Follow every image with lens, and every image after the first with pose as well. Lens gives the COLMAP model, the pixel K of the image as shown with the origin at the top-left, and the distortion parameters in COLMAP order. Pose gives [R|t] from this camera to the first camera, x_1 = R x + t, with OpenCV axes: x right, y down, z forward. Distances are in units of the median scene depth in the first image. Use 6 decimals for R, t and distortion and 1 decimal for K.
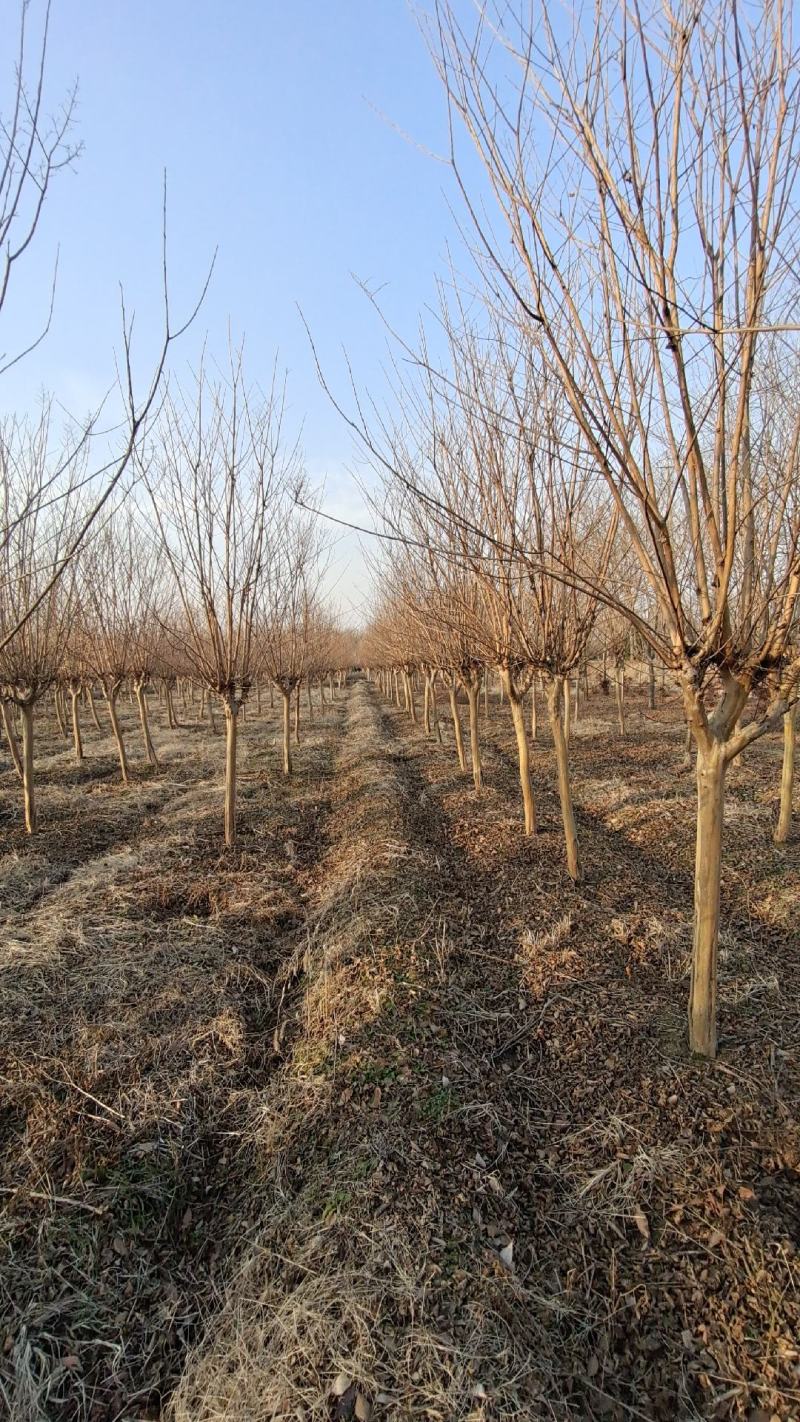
lens RADIAL K [[677.2, 0, 400.0], [0, 677.2, 711.0], [0, 0, 1]] dist [-0.038211, 0.014144]
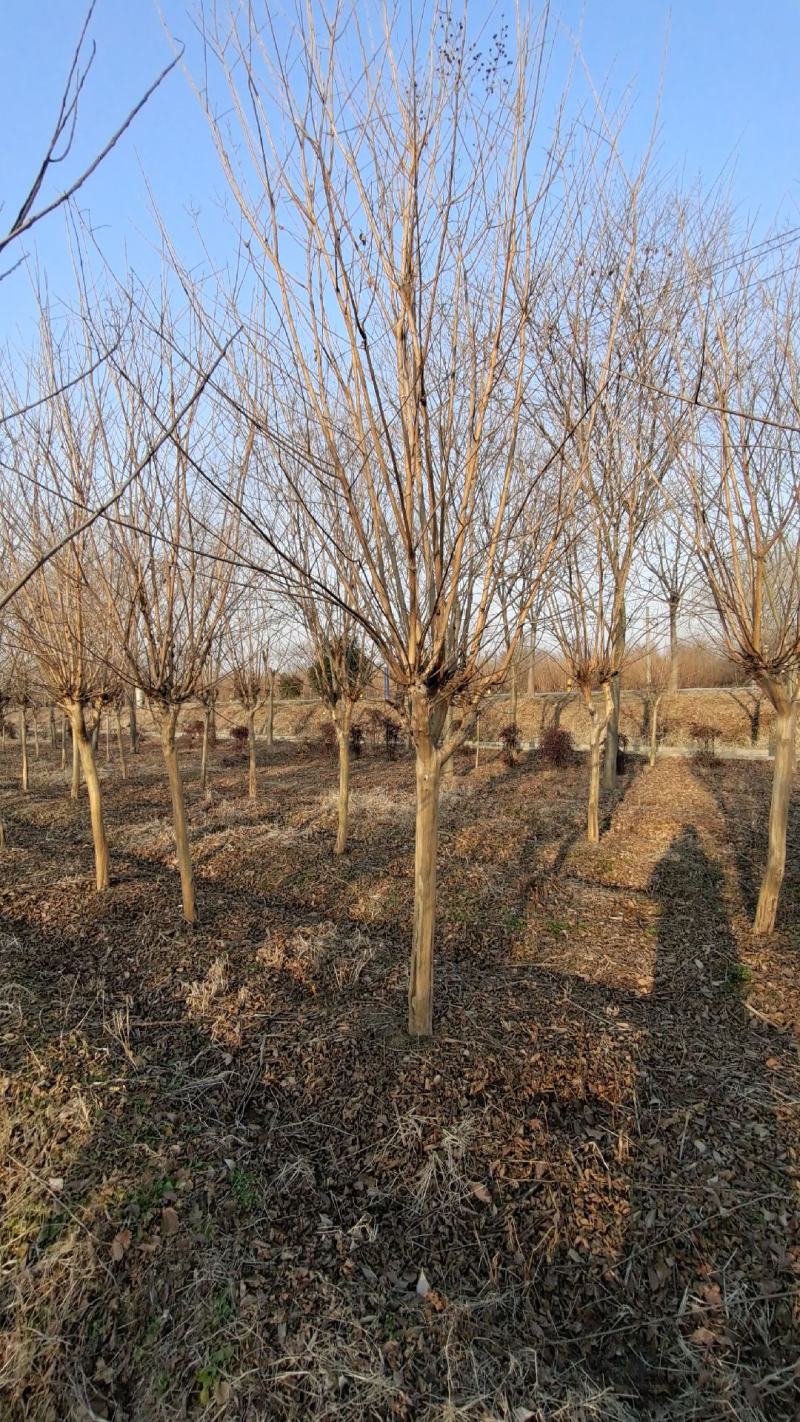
lens RADIAL K [[676.9, 0, 400.0], [0, 676.9, 711.0], [0, 0, 1]] dist [-0.049525, 0.021367]
pose [[0.717483, -0.006104, 0.696549, -0.289119], [0.054498, 0.997388, -0.047396, 0.024609], [-0.694441, 0.071967, 0.715942, 0.165450]]
